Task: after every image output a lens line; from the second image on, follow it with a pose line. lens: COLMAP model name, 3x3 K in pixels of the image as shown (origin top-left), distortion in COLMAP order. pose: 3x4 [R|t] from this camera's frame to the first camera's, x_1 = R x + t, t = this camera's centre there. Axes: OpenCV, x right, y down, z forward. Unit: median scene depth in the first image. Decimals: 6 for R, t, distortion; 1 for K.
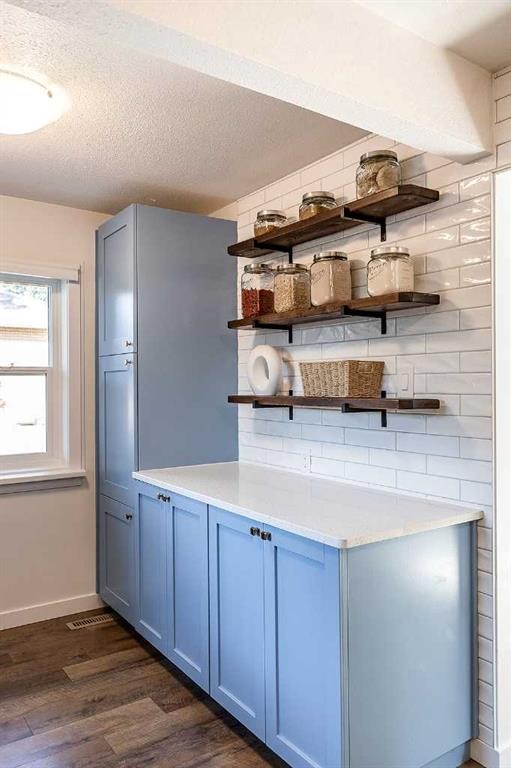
lens RADIAL K [[593.6, 0, 255.5], [0, 593.6, 384.0], [0, 0, 1]] dist [0.004696, 0.003056]
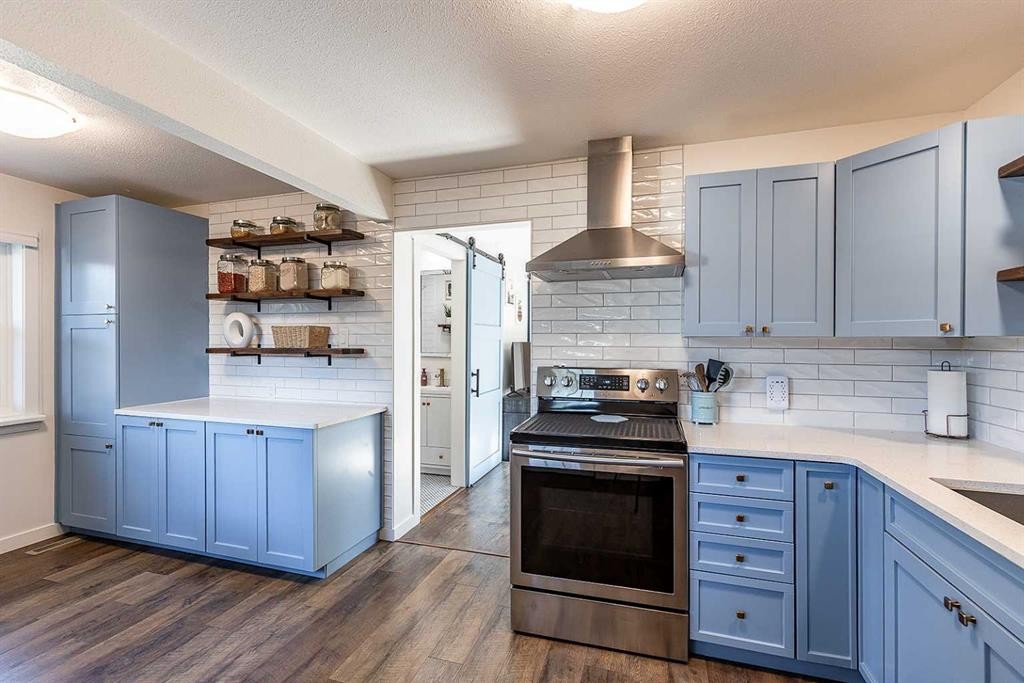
lens RADIAL K [[465.2, 0, 512.0], [0, 465.2, 341.5], [0, 0, 1]] dist [0.001638, 0.000304]
pose [[0.796672, 0.003033, 0.604404, -0.161830], [-0.003421, 0.999994, -0.000509, 0.002968], [-0.604402, -0.001663, 0.796678, -0.348004]]
